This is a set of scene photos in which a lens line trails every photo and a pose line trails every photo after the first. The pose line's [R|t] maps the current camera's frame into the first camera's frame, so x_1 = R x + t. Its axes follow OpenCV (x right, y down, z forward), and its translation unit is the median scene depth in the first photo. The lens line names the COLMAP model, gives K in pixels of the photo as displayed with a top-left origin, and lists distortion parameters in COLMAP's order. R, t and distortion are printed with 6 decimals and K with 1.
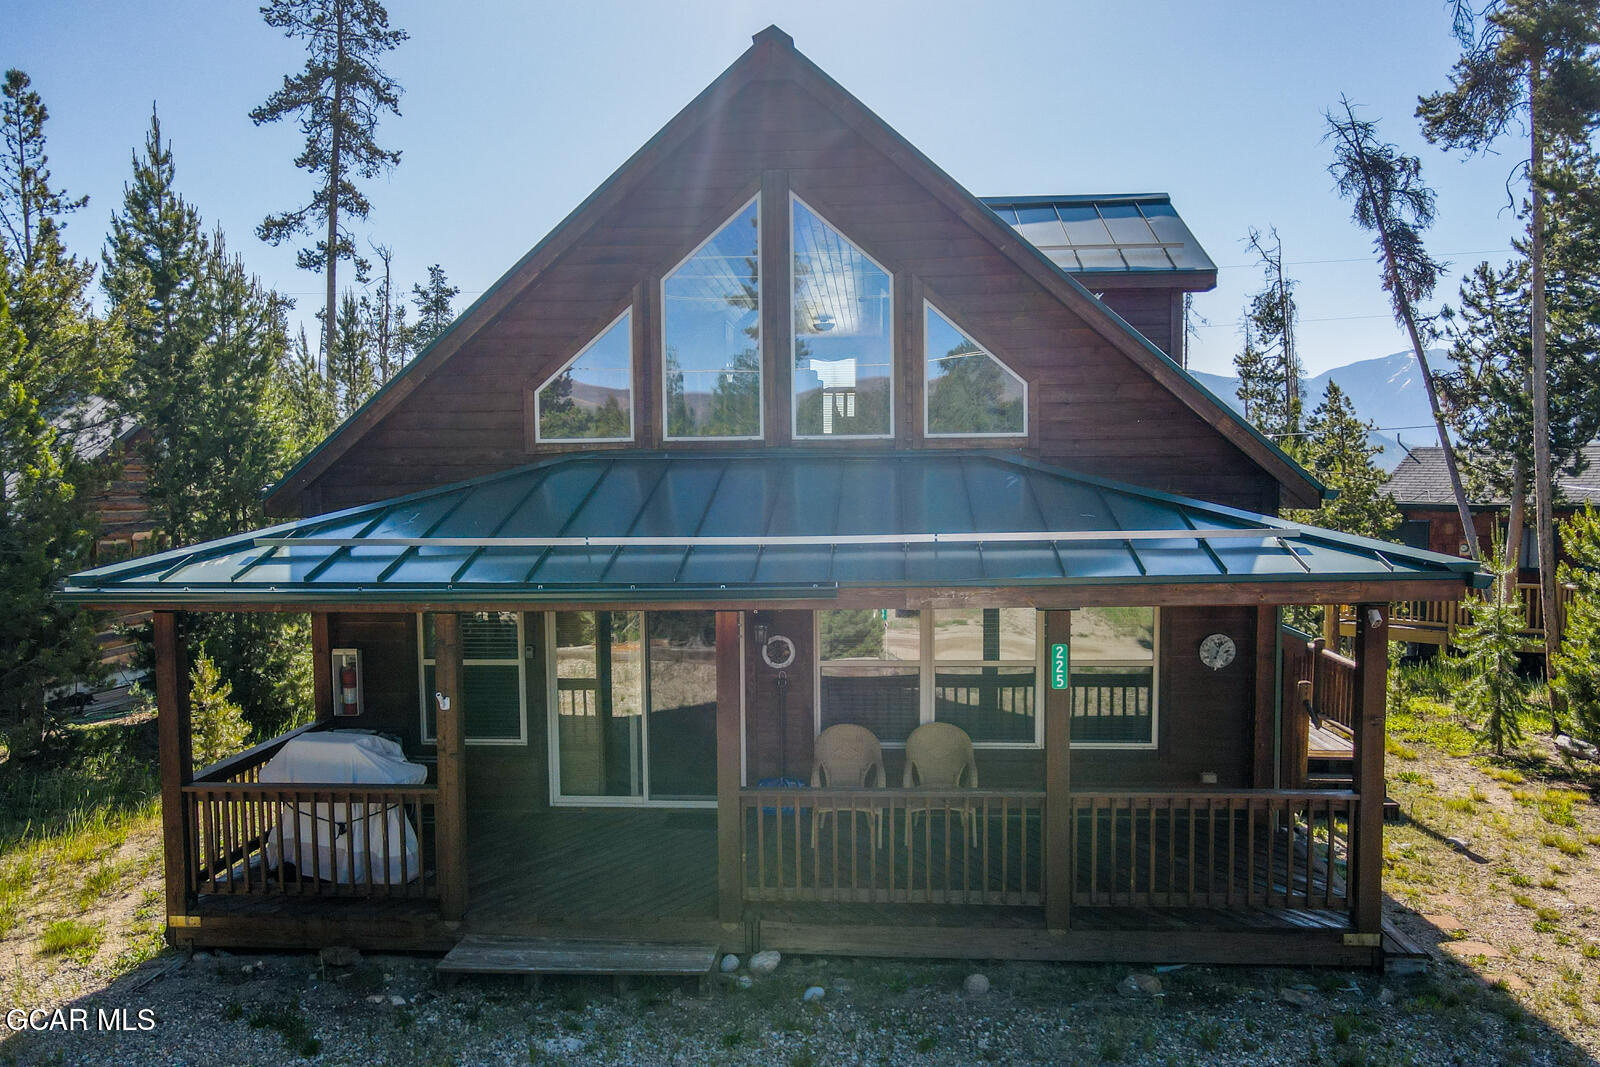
lens RADIAL K [[1169.6, 0, 797.2], [0, 1169.6, 549.1], [0, 0, 1]] dist [0.013187, 0.003999]
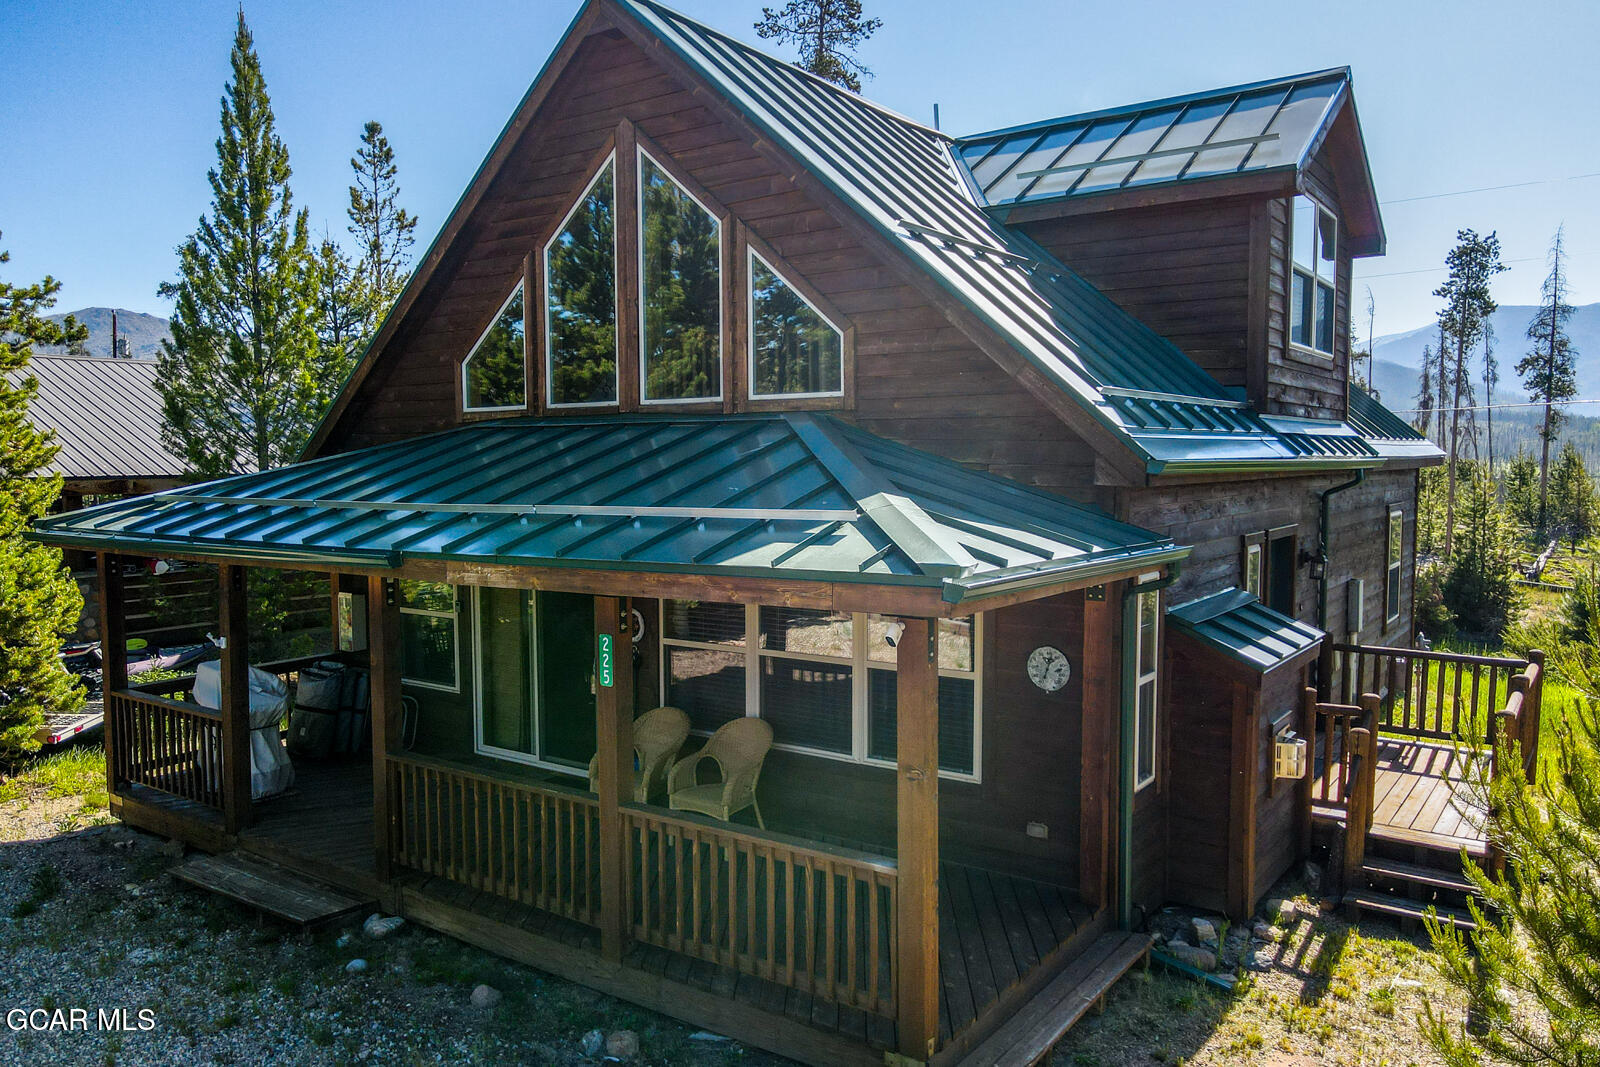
lens RADIAL K [[1169.6, 0, 799.2], [0, 1169.6, 525.6], [0, 0, 1]] dist [0.013187, 0.003999]
pose [[0.854959, 0.035544, -0.517476, 0.609596], [-0.031420, 0.999366, 0.016732, -0.014929], [0.517743, 0.001954, 0.855534, 0.251633]]
